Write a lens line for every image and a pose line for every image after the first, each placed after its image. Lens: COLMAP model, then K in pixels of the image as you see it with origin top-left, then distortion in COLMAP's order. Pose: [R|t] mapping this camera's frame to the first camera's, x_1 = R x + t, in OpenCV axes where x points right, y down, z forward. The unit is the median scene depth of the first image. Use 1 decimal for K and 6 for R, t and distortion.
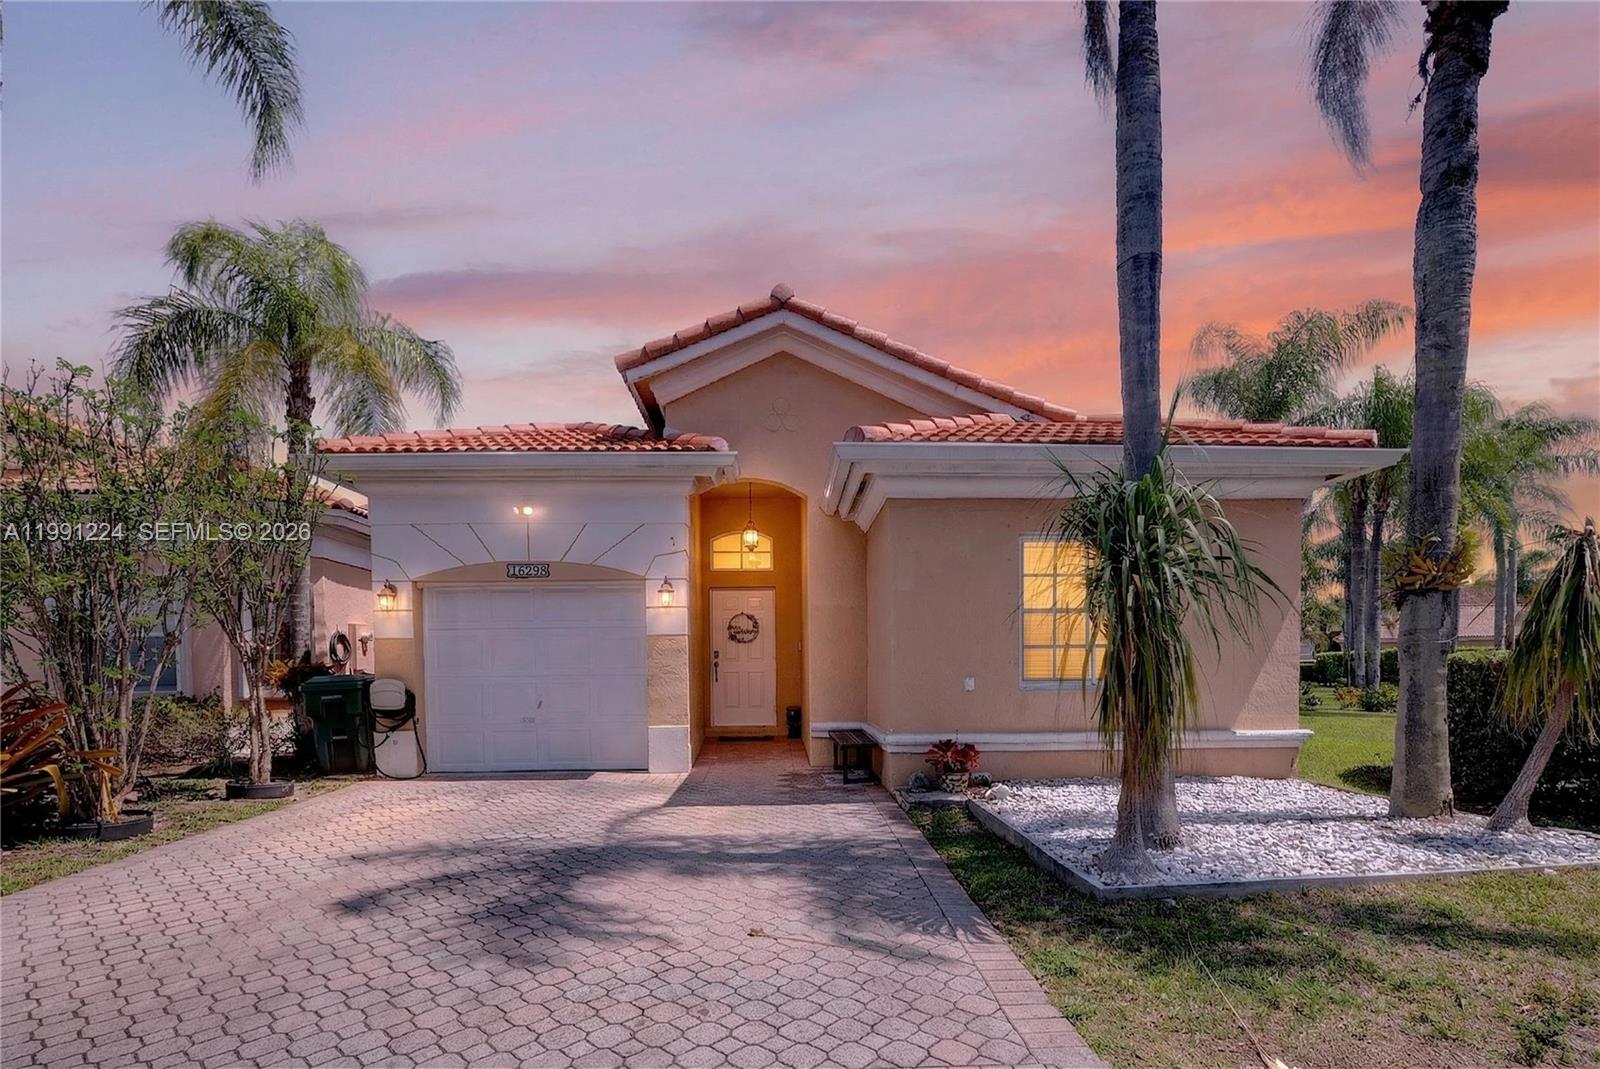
lens RADIAL K [[708.1, 0, 806.0], [0, 708.1, 550.3], [0, 0, 1]] dist [0.000252, -0.000082]
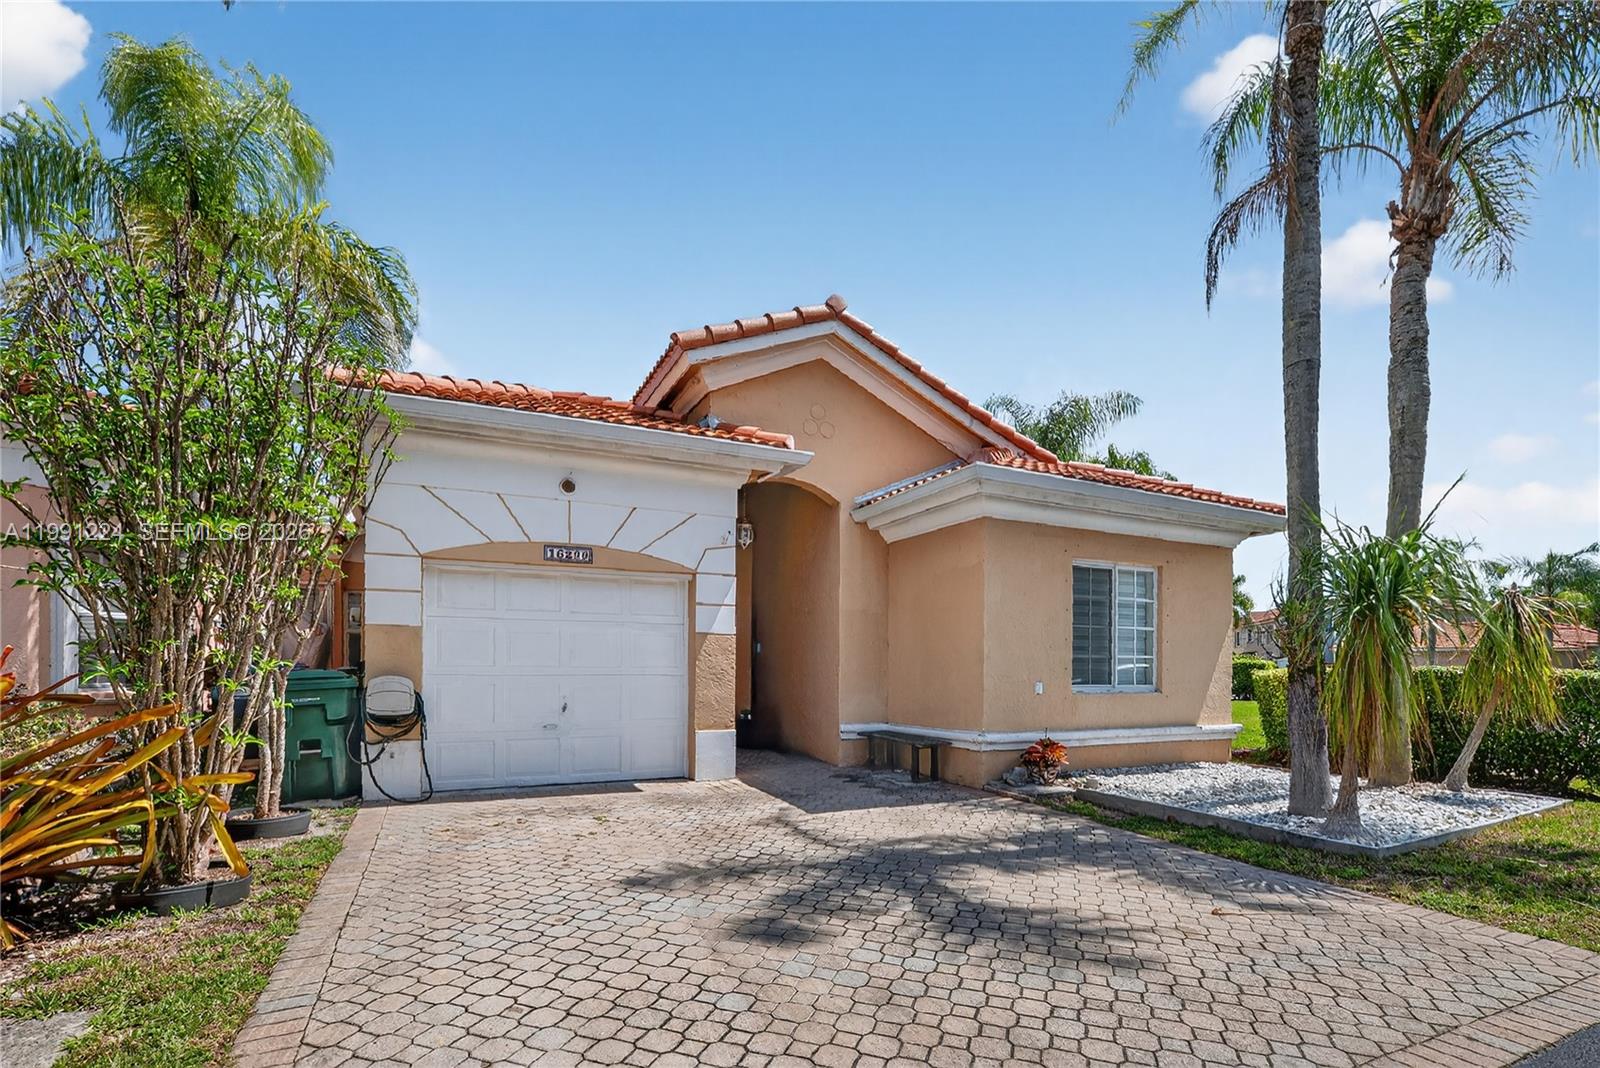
lens RADIAL K [[701.2, 0, 800.0], [0, 701.2, 534.0], [0, 0, 1]] dist [0.002827, 0.000579]
pose [[0.919848, 0.092943, 0.381104, -0.498039], [-0.080790, 0.995584, -0.047804, 0.025060], [-0.383864, 0.013183, 0.923295, 0.097174]]
